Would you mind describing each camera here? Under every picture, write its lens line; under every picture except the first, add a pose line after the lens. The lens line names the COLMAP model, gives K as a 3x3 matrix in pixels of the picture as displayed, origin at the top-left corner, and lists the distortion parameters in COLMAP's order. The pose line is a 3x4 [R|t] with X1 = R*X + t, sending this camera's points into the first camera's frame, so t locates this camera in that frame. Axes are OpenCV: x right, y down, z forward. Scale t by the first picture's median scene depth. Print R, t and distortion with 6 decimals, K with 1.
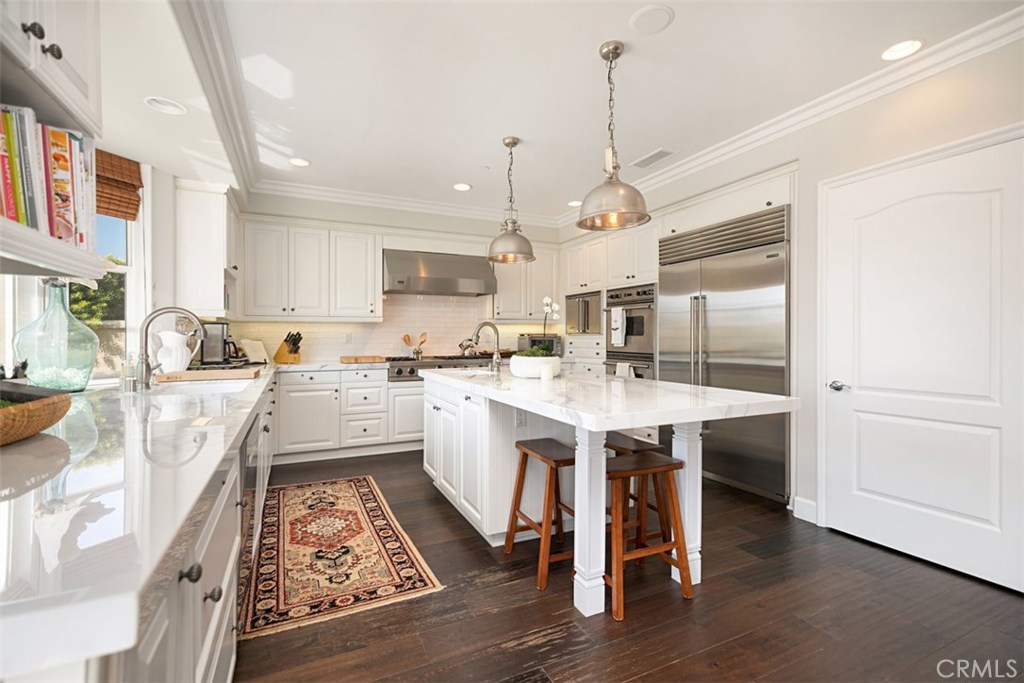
lens RADIAL K [[458.2, 0, 511.3], [0, 458.2, 337.7], [0, 0, 1]] dist [0.002056, 0.001037]
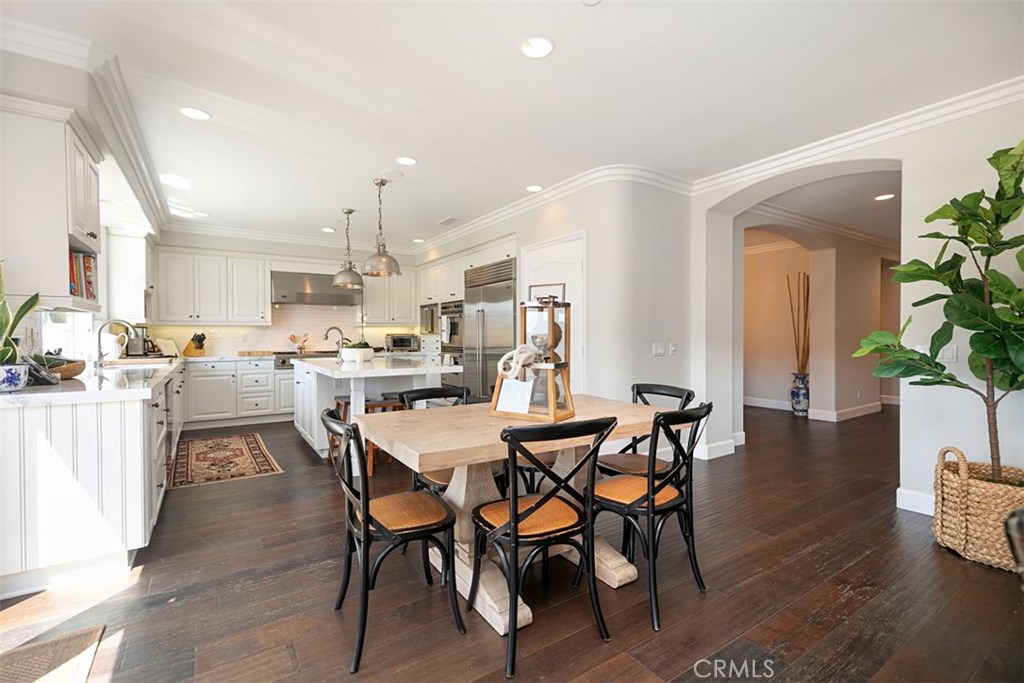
lens RADIAL K [[458.2, 0, 512.4], [0, 458.2, 344.7], [0, 0, 1]] dist [0.002056, 0.001037]
pose [[0.989727, -0.004950, 0.142882, 0.250231], [0.002380, 0.999832, 0.018154, -0.001003], [-0.142948, -0.017627, 0.989573, -0.477723]]
